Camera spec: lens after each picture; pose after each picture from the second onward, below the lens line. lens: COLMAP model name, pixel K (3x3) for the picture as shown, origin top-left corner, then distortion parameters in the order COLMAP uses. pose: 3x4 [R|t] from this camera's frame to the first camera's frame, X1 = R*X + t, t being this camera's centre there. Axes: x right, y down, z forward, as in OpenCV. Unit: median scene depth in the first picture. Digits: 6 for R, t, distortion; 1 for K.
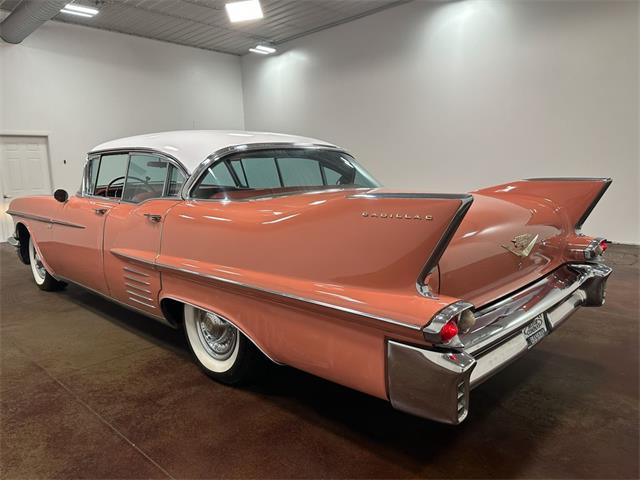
lens RADIAL K [[455.5, 0, 320.0], [0, 455.5, 240.0], [0, 0, 1]] dist [0.065256, -0.085996]
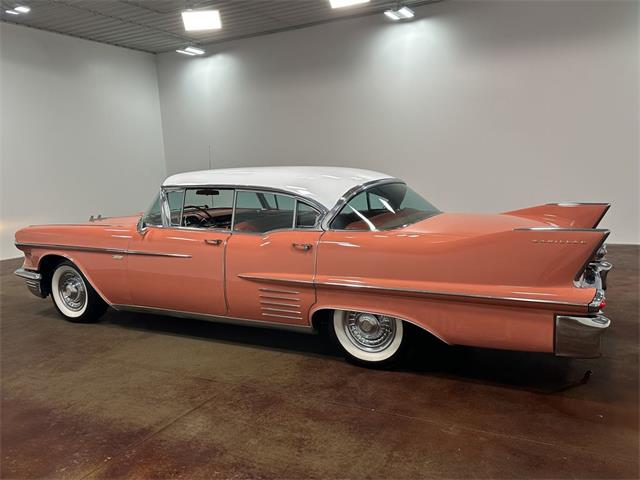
lens RADIAL K [[485.5, 0, 351.3], [0, 485.5, 242.7], [0, 0, 1]] dist [0.107760, -0.117404]
pose [[0.965980, -0.054568, 0.252795, -0.573329], [0.056585, 0.998398, -0.000710, -0.050263], [-0.252351, 0.014991, 0.967520, -0.317337]]
